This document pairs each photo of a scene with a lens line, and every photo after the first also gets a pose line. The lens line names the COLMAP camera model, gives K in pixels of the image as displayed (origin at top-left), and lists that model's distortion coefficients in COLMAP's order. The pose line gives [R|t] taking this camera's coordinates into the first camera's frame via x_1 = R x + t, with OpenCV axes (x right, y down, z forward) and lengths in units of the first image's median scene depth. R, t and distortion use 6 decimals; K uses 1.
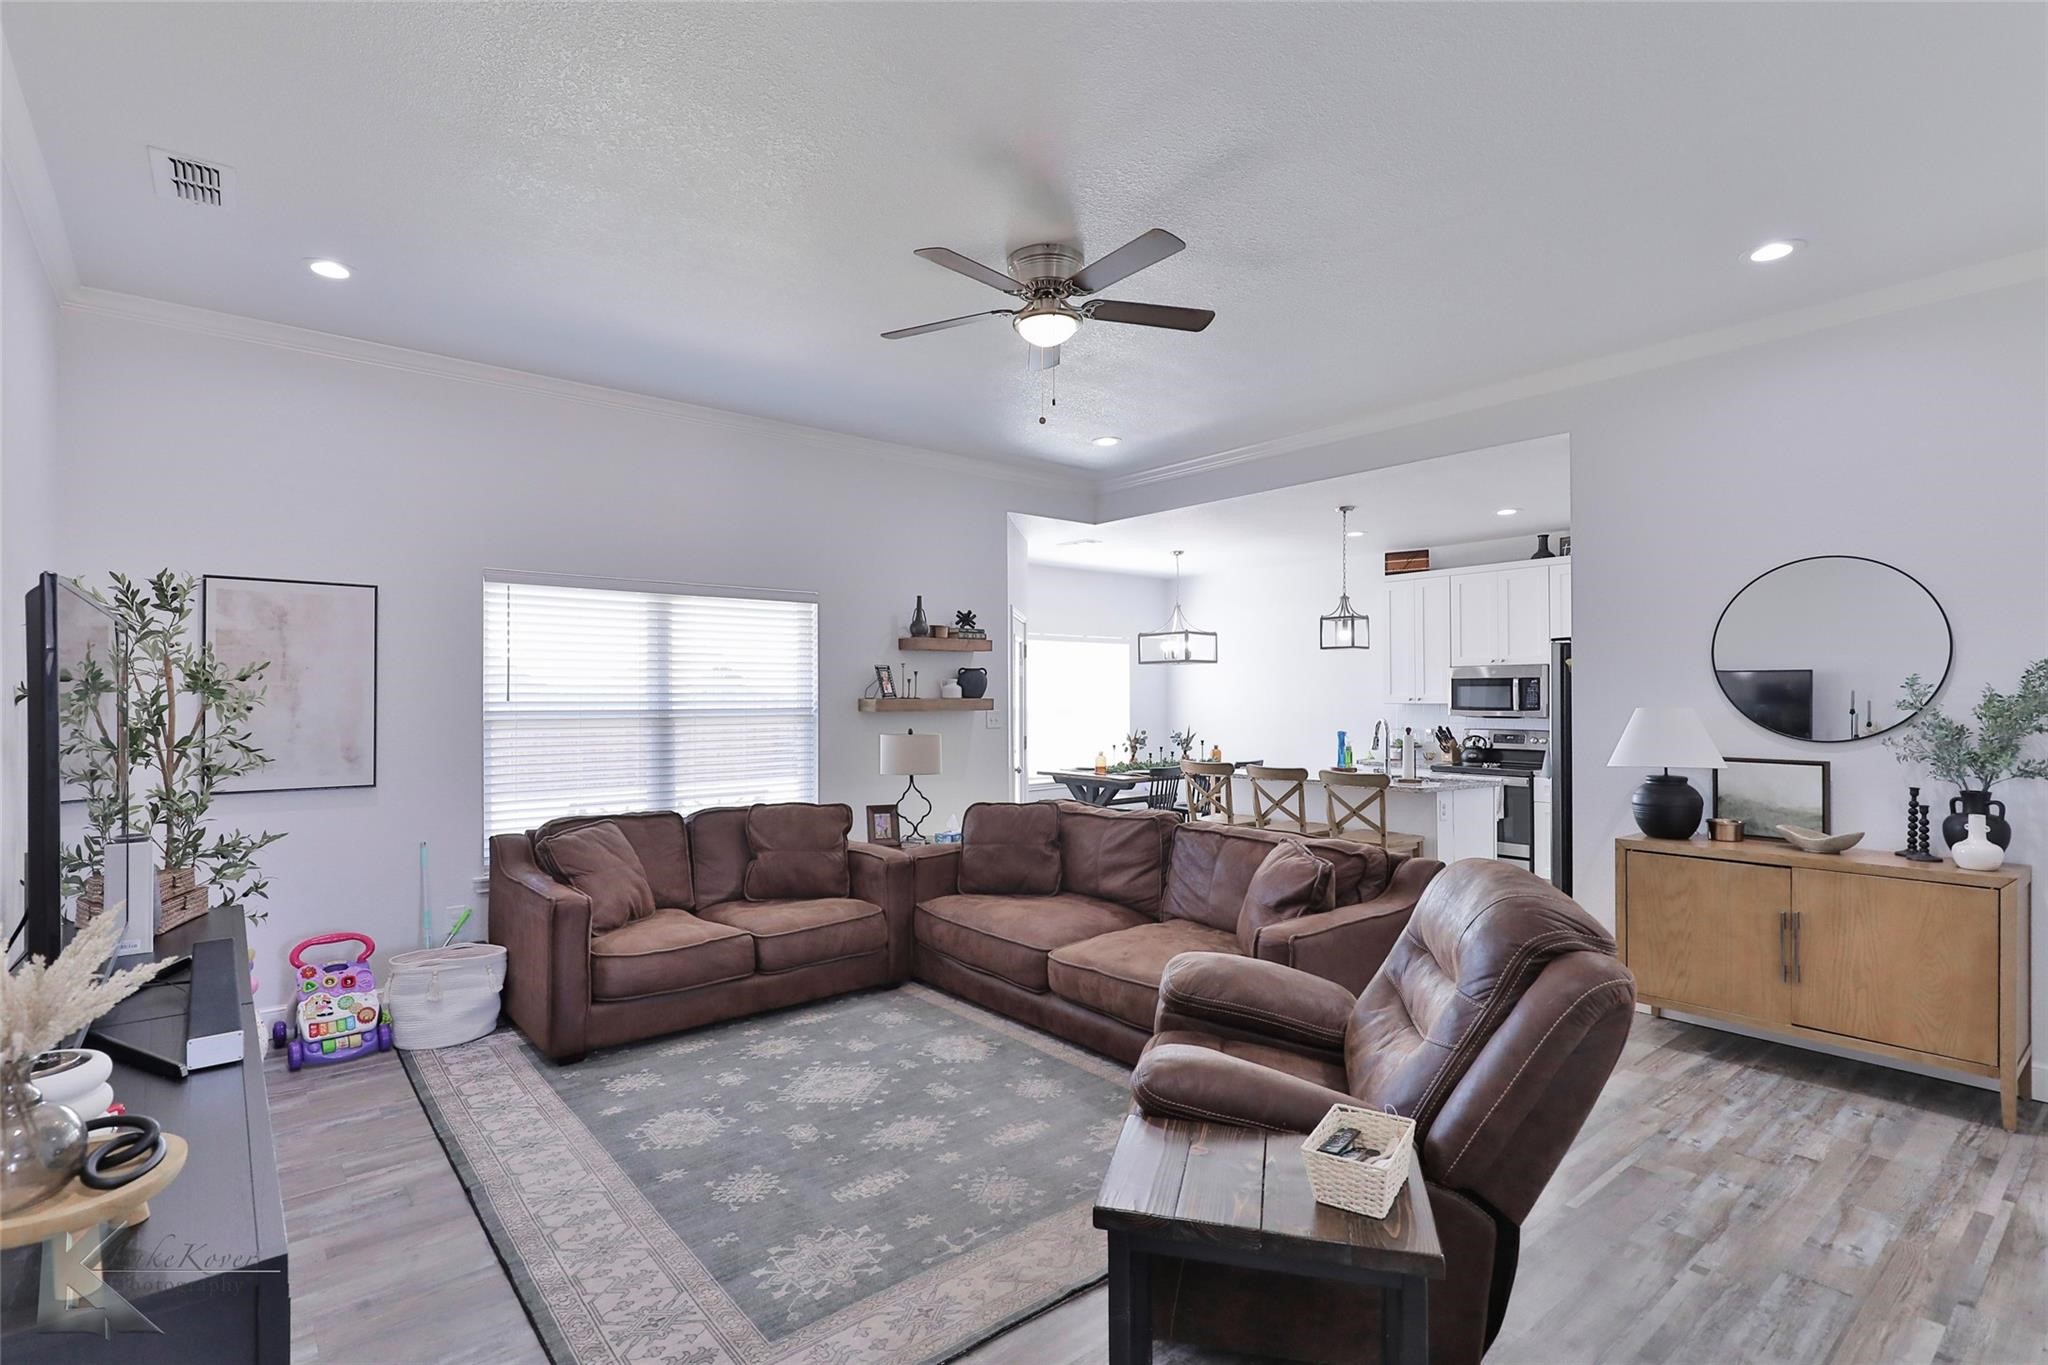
lens RADIAL K [[973.1, 0, 1001.4], [0, 973.1, 691.6], [0, 0, 1]] dist [0.022178, -0.009912]
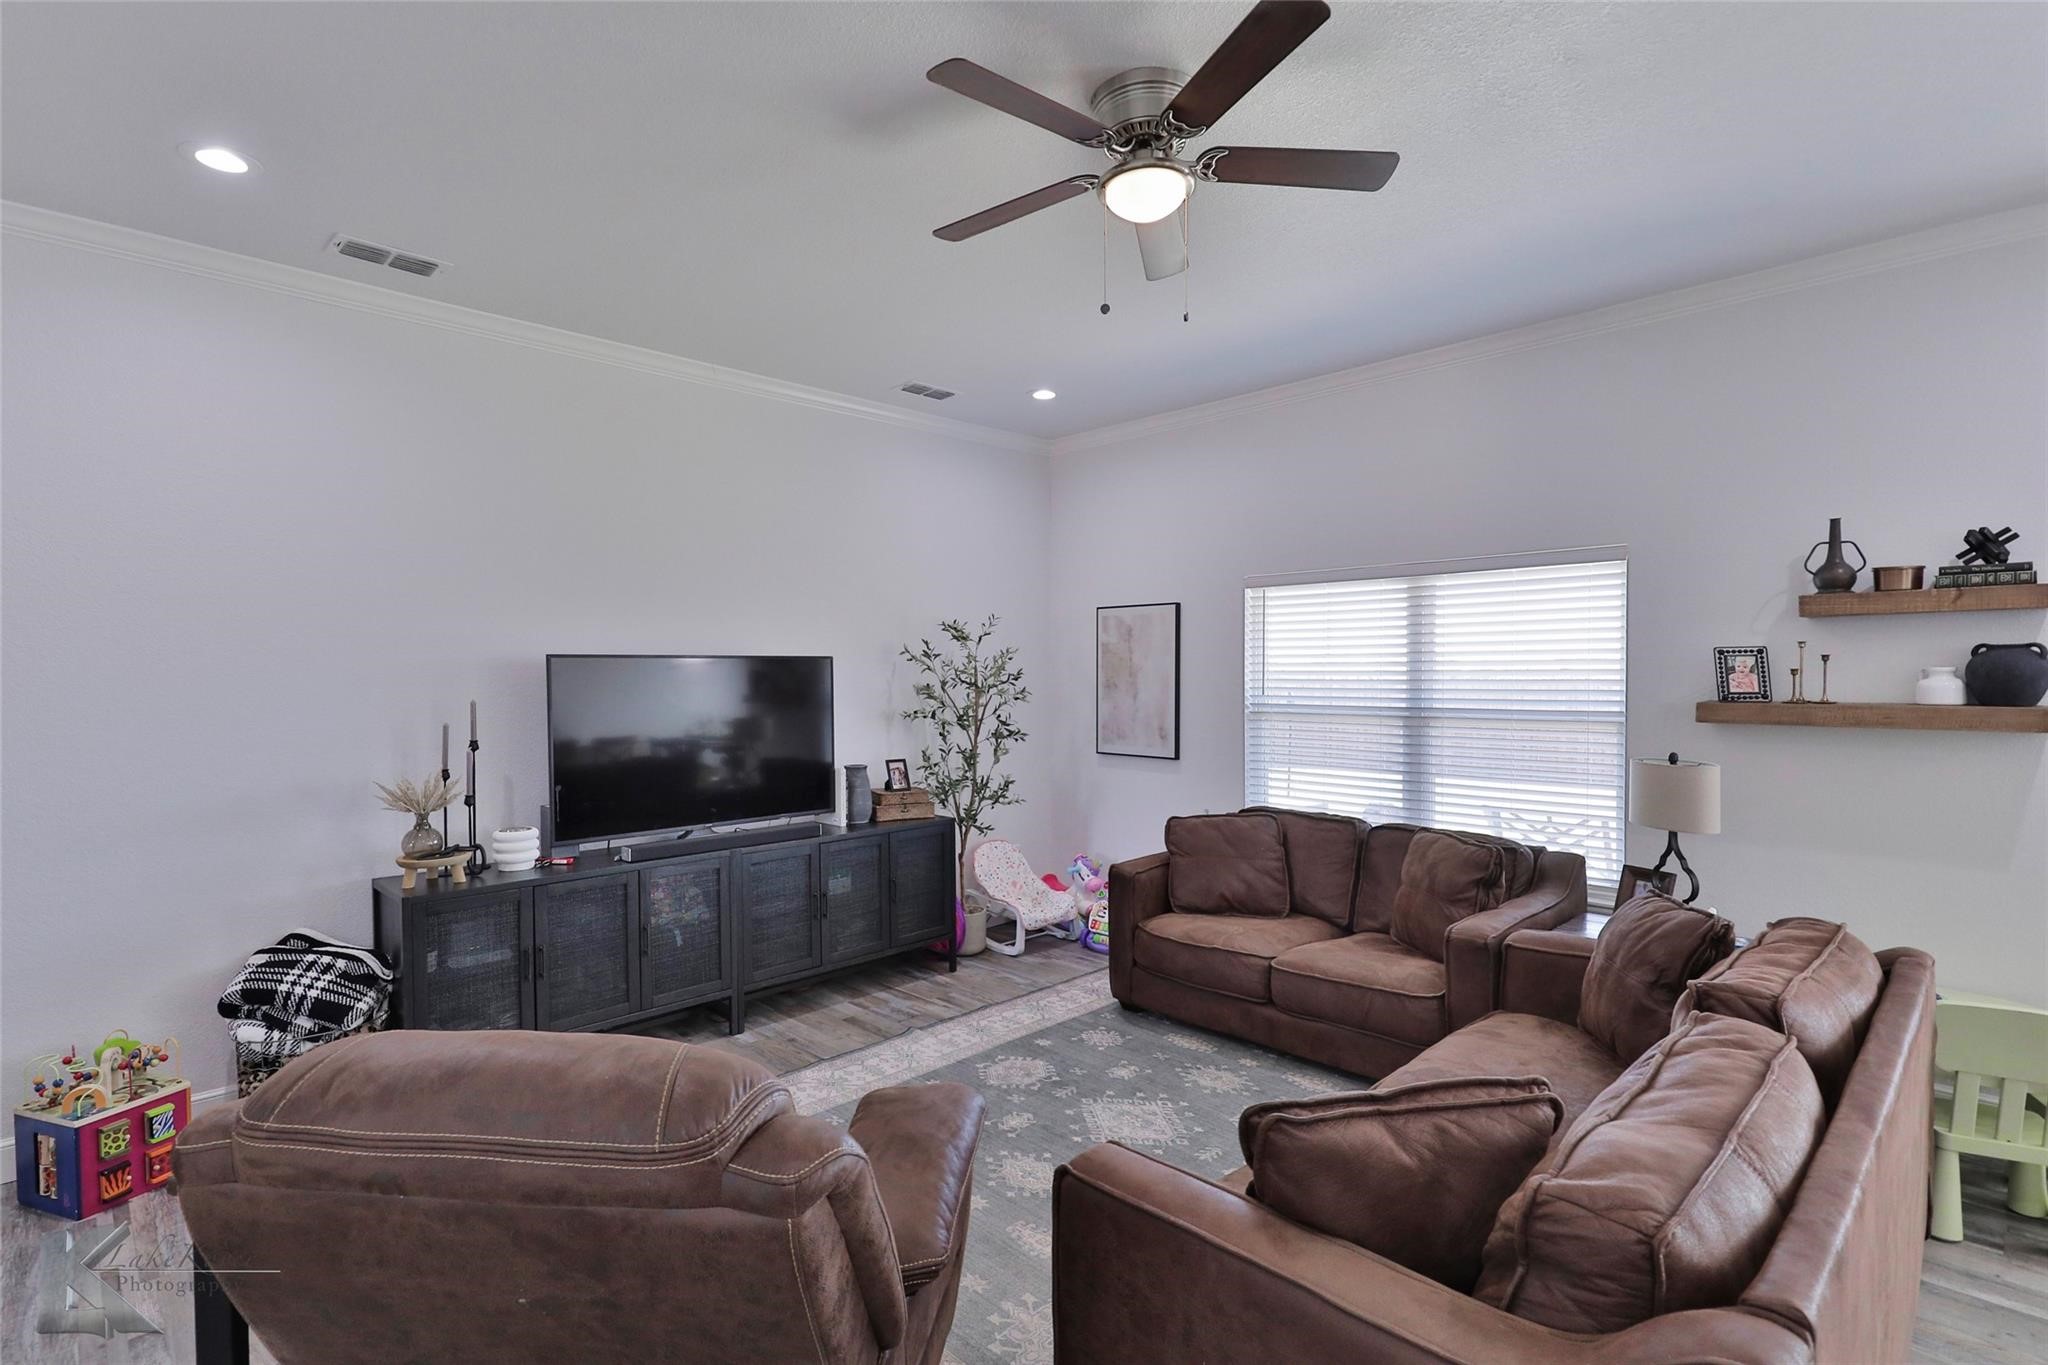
lens RADIAL K [[973.1, 0, 1008.8], [0, 973.1, 695.7], [0, 0, 1]] dist [0.022178, -0.009912]
pose [[0.091207, 0.025012, -0.995518, 0.436237], [0.007527, 0.999639, 0.025805, -0.015280], [0.995803, -0.009847, 0.090986, 0.479382]]
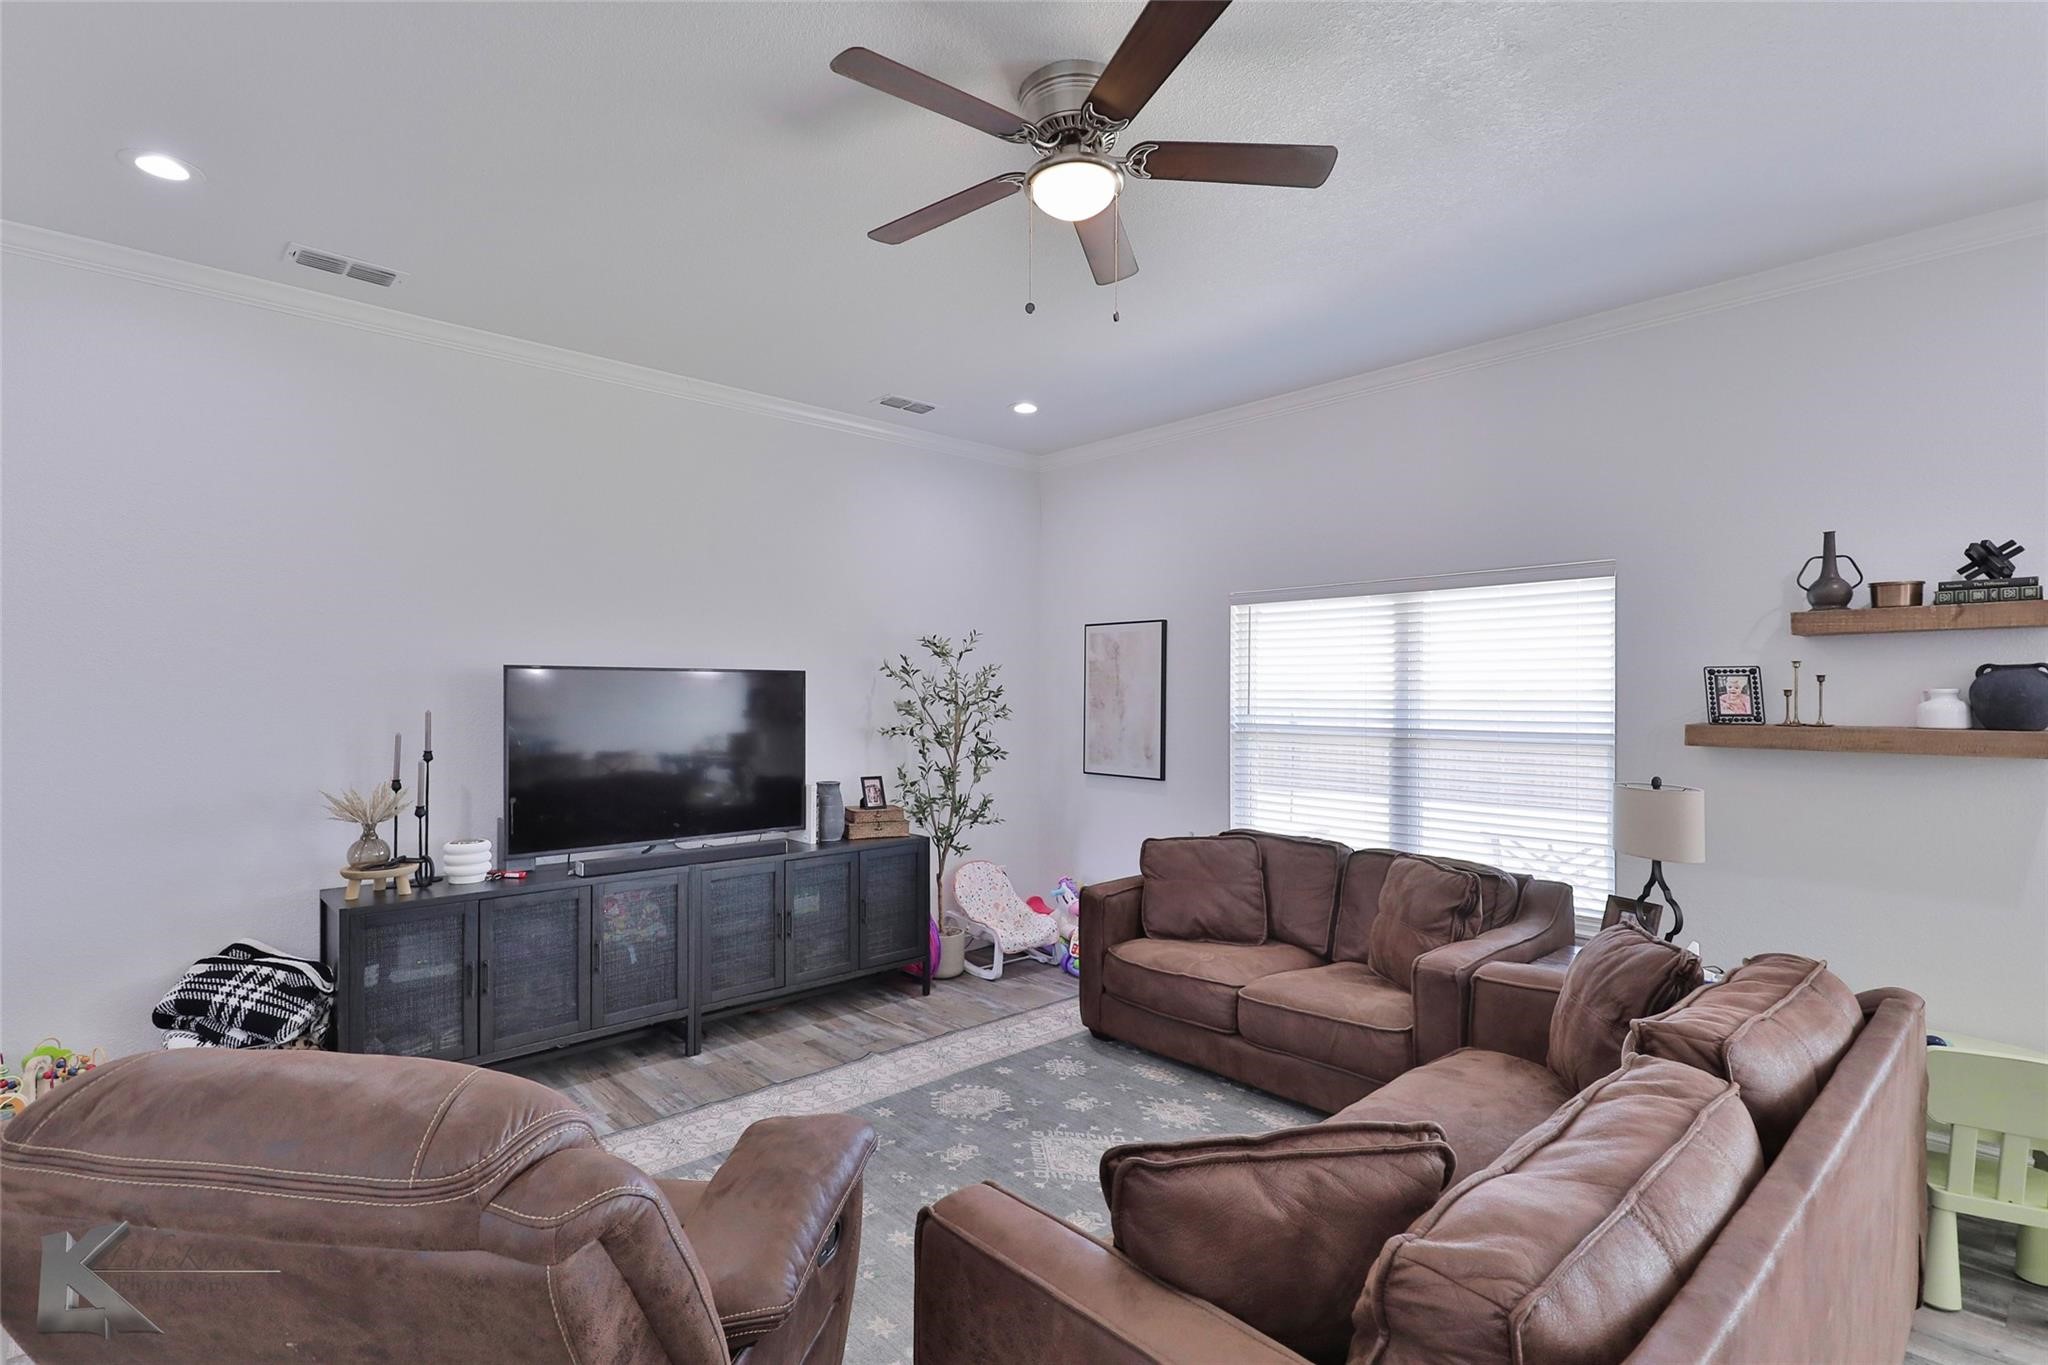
lens RADIAL K [[973.1, 0, 1009.0], [0, 973.1, 693.8], [0, 0, 1]] dist [0.022178, -0.009912]
pose [[0.058940, 0.001463, -0.998260, 0.423533], [-0.001252, 0.999998, 0.001392, -0.010681], [0.998261, 0.001168, 0.058942, 0.526334]]
